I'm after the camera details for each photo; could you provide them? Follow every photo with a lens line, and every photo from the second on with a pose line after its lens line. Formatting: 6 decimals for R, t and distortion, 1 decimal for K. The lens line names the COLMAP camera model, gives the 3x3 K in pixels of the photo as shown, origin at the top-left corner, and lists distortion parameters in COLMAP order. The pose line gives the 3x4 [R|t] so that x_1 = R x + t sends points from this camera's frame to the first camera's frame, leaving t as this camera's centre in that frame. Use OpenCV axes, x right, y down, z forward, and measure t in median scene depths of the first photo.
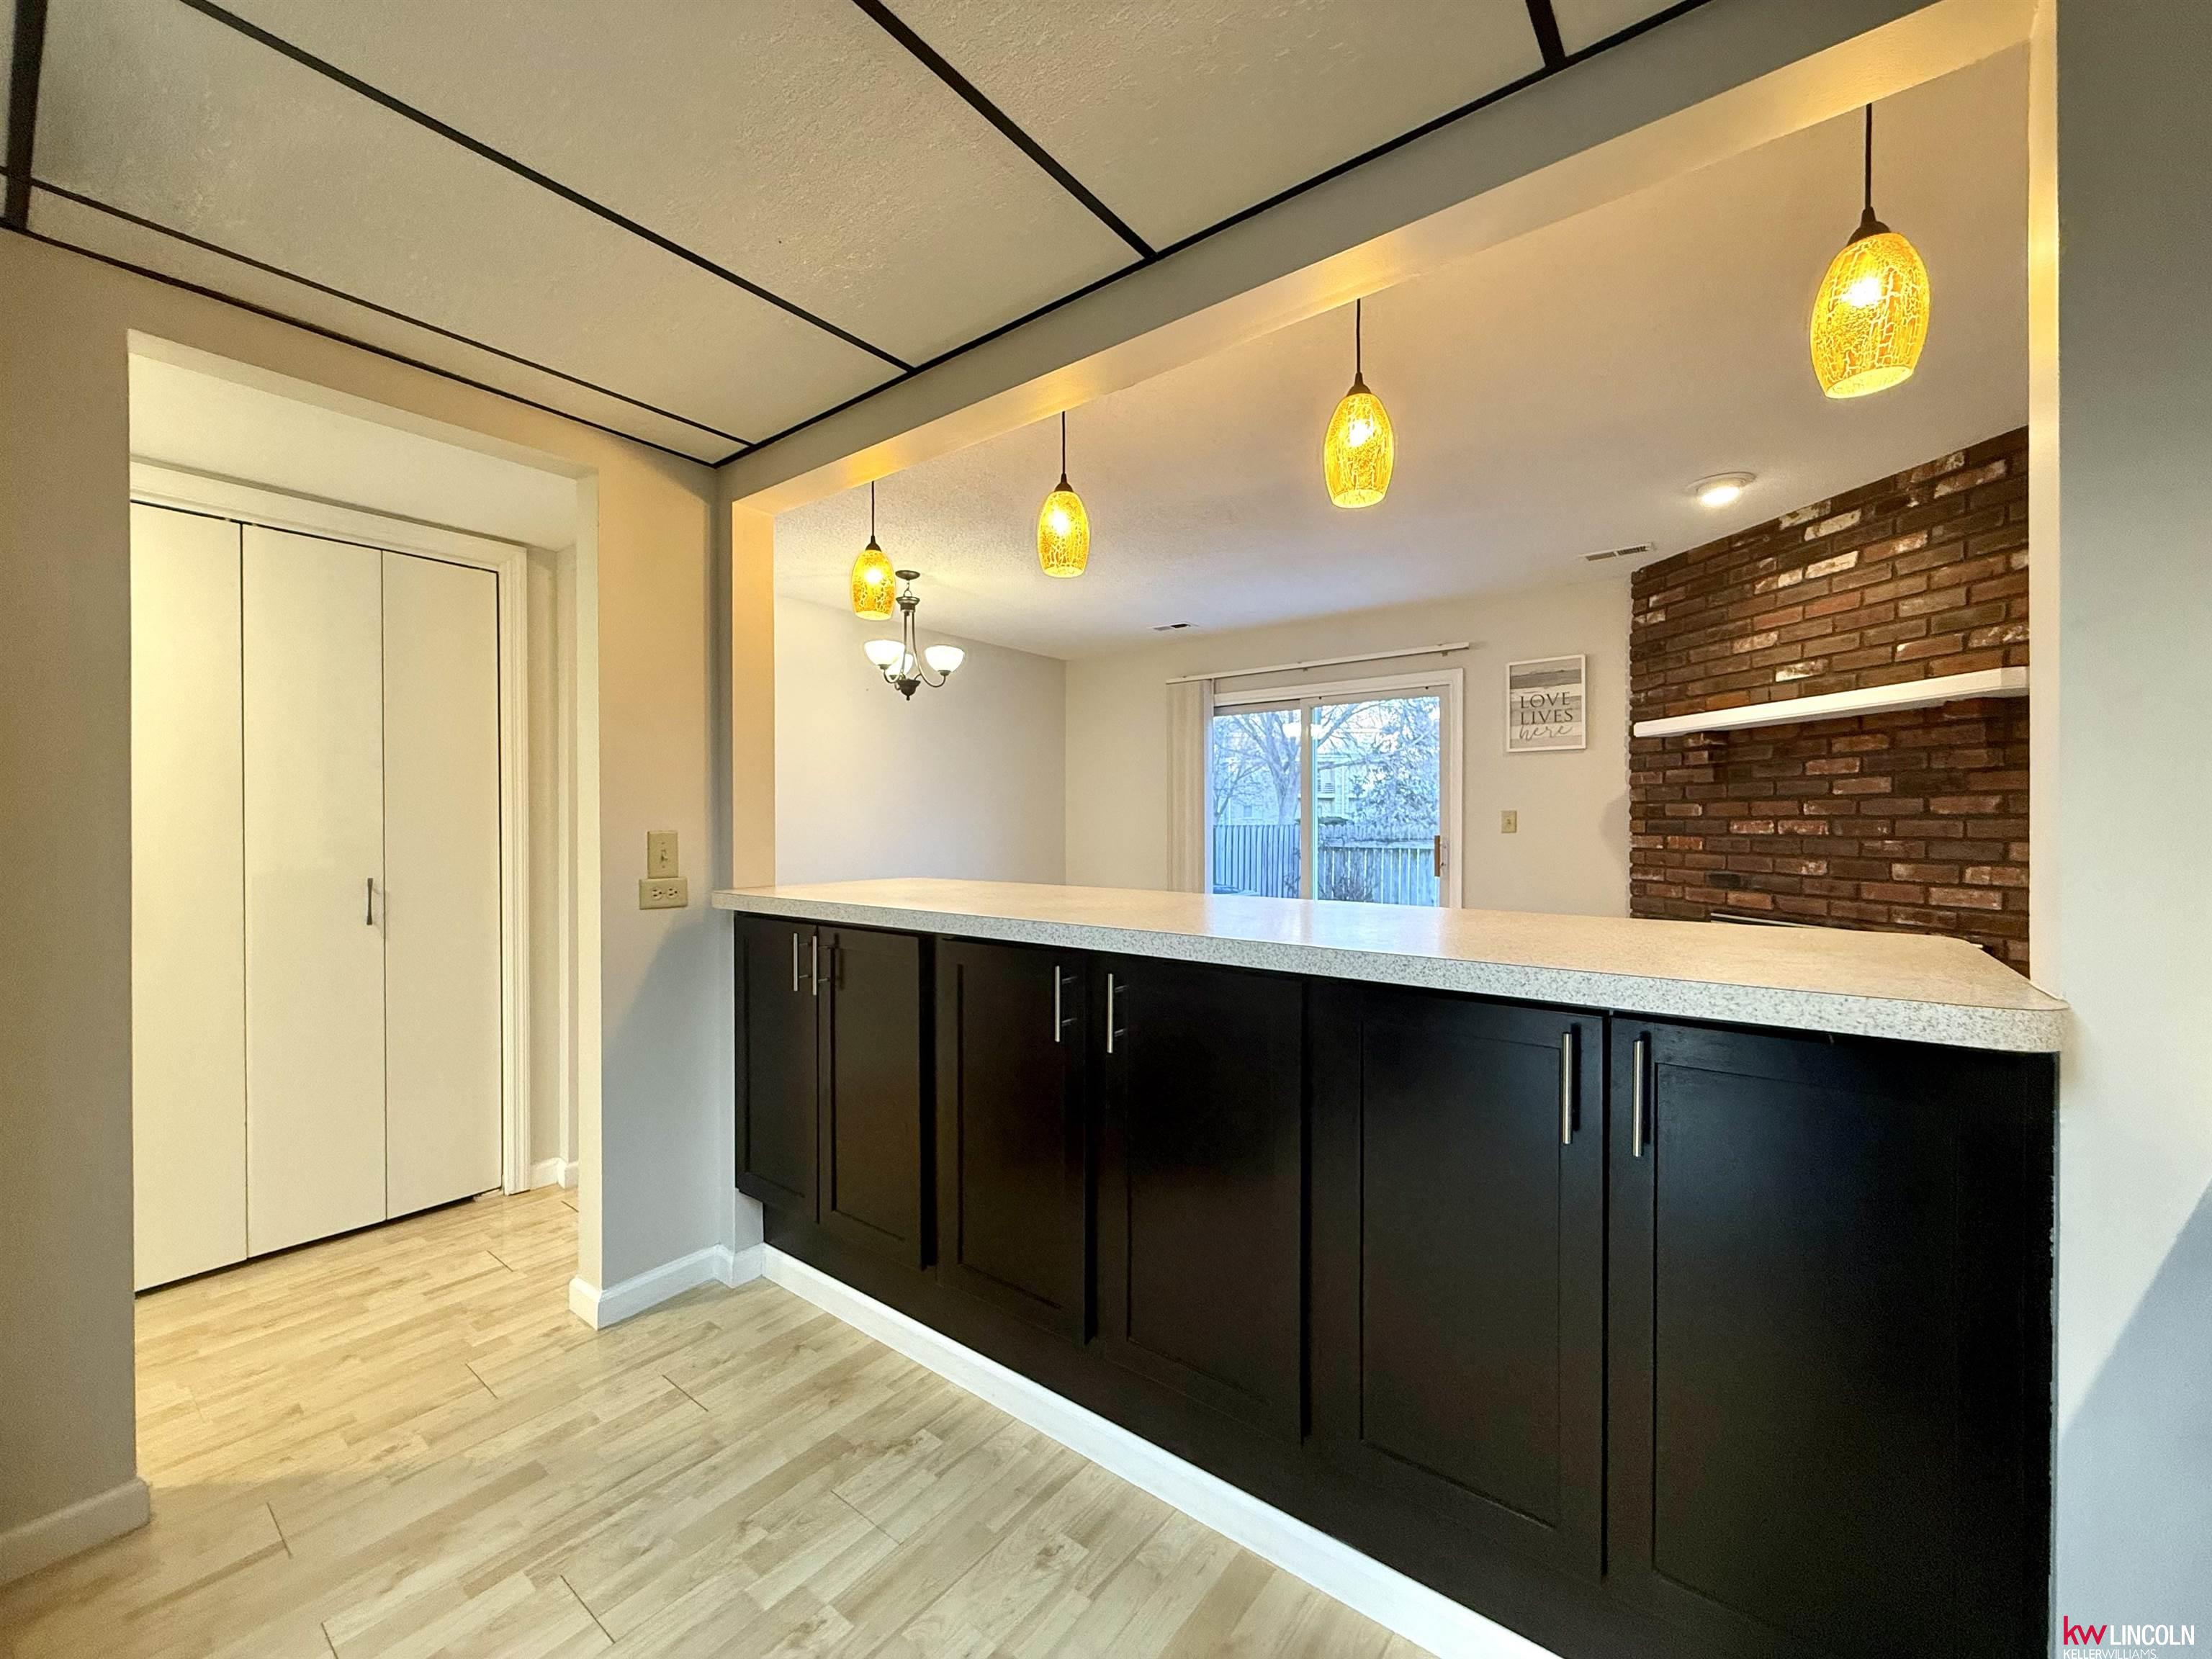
lens RADIAL K [[881.2, 0, 1106.3], [0, 881.2, 830.6], [0, 0, 1]] dist [-0.002489, -0.000023]
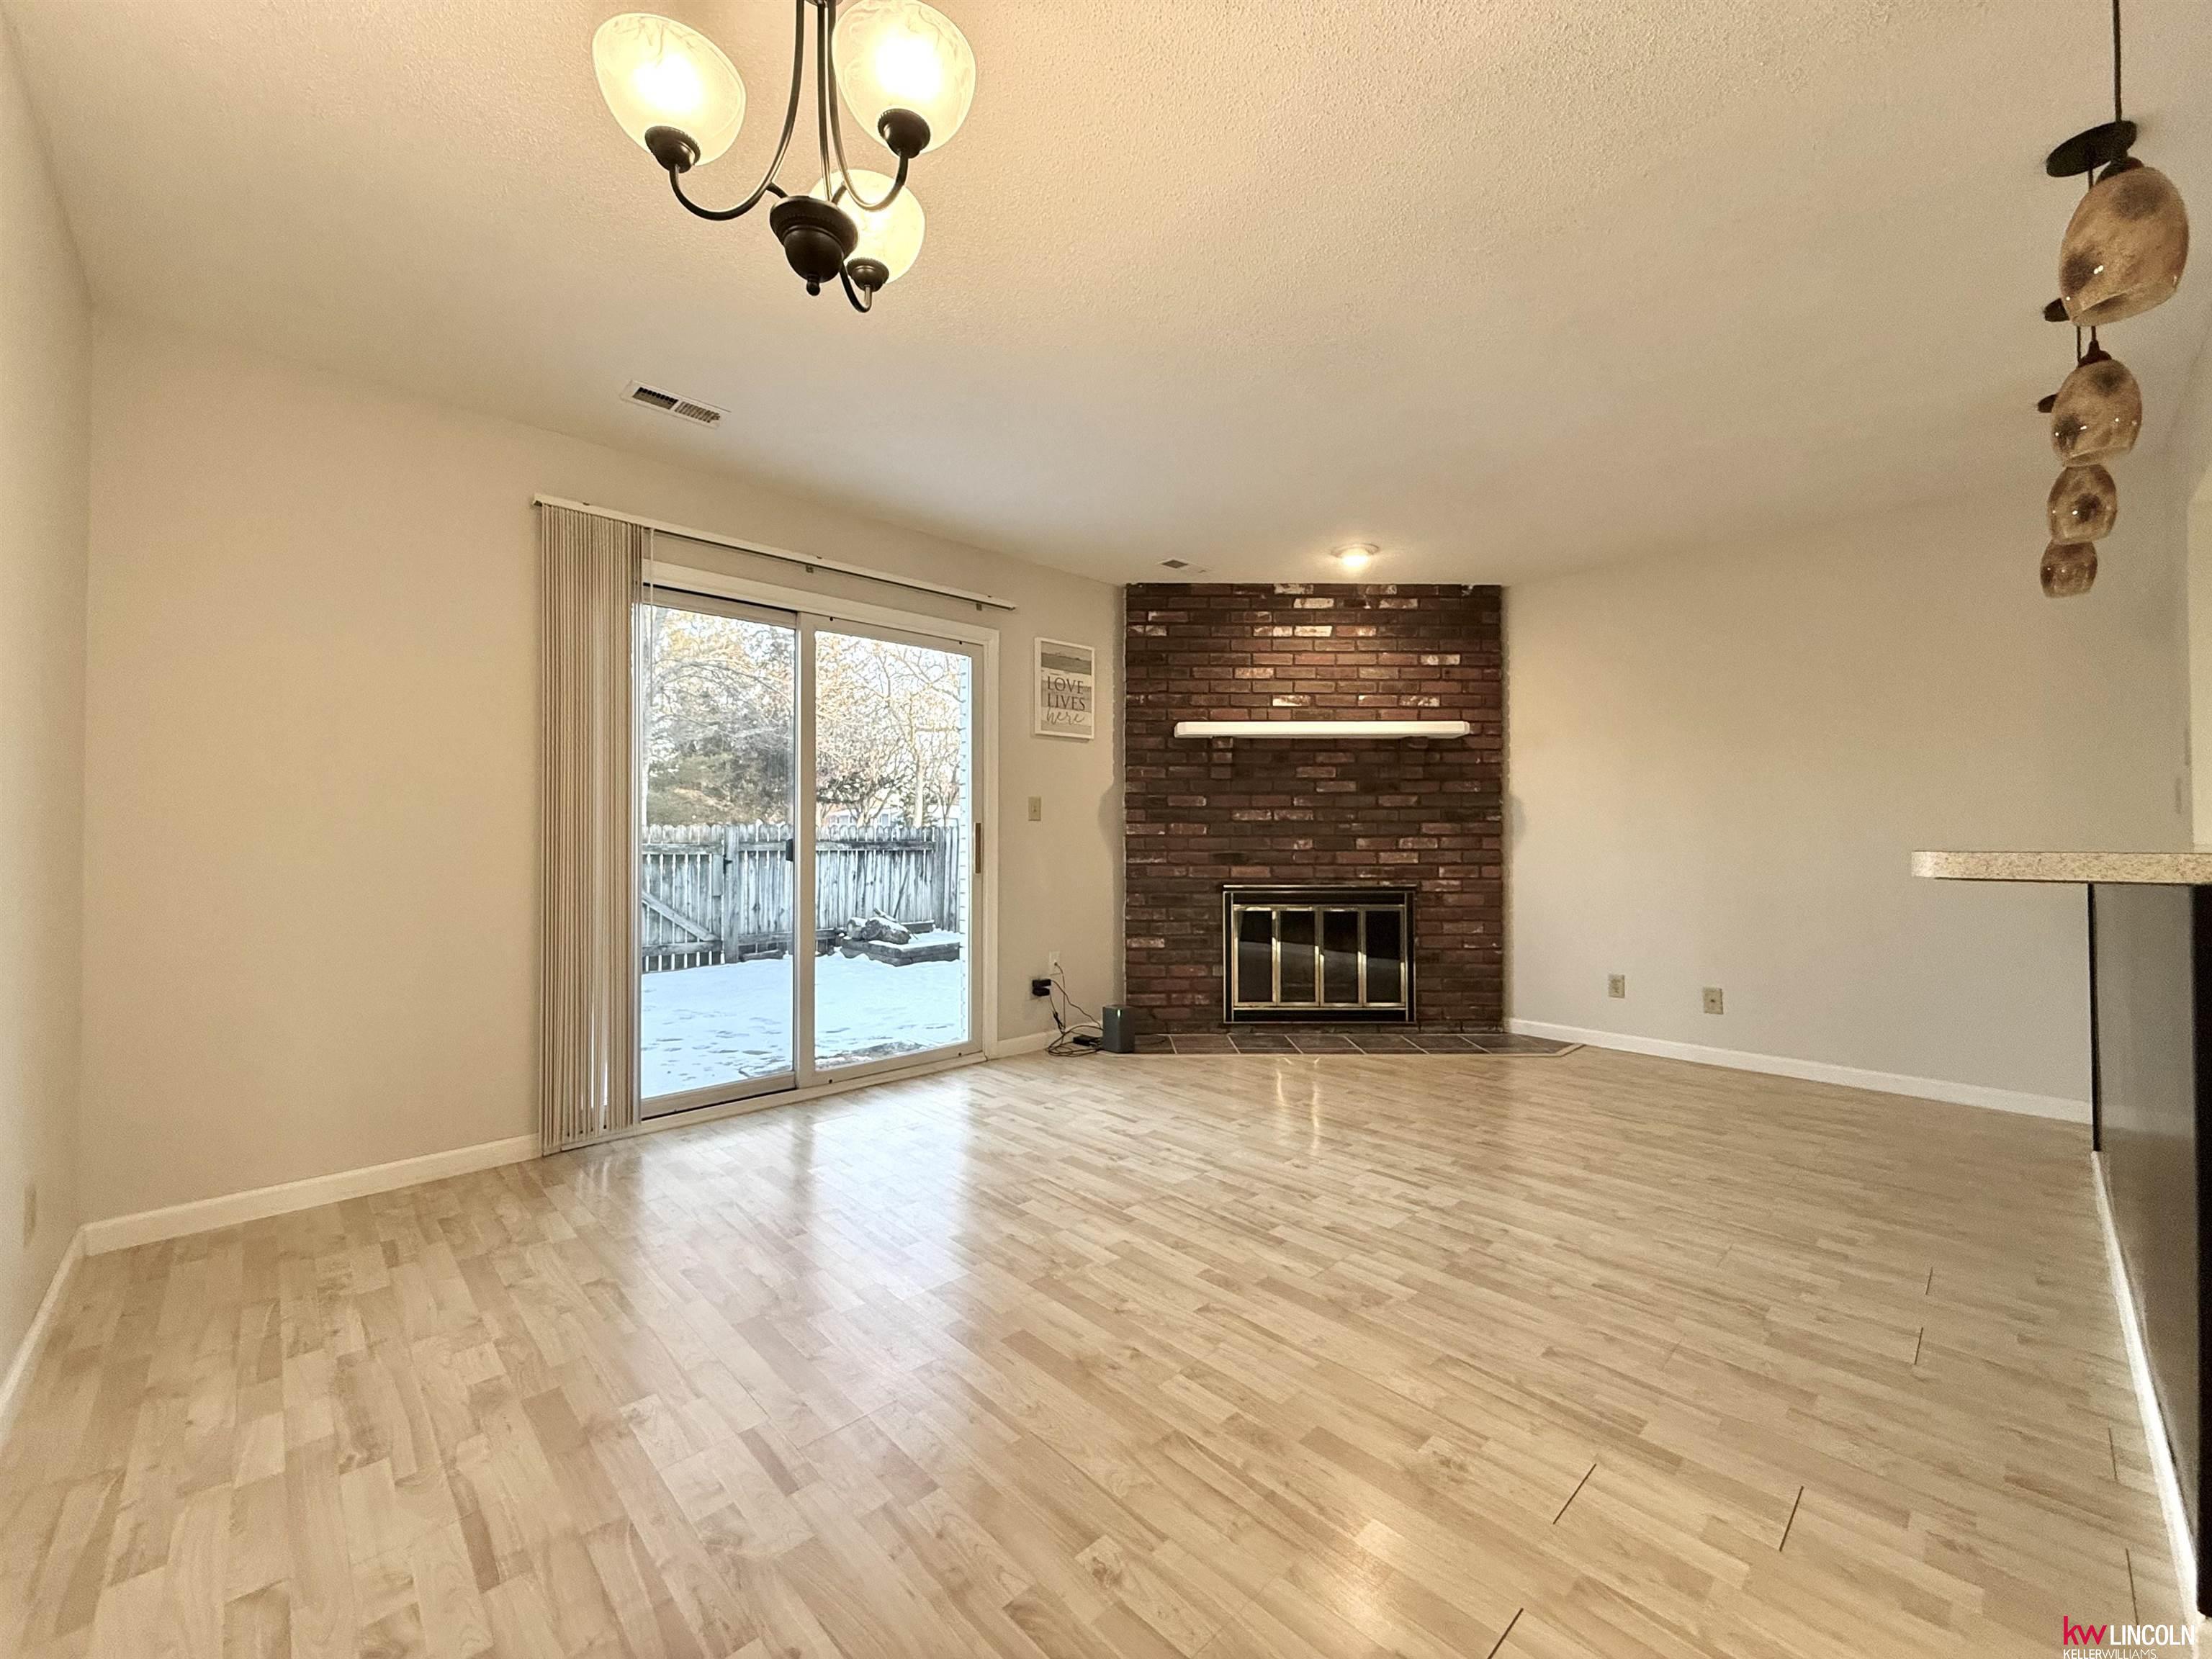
lens RADIAL K [[877.2, 0, 1092.1], [0, 877.2, 830.0], [0, 0, 1]] dist [-0.001947, 0.000031]
pose [[0.160443, 0.011281, 0.986981, -0.627735], [0.010076, 0.999864, -0.013066, 0.035464], [-0.986994, 0.012041, 0.160308, 1.125522]]
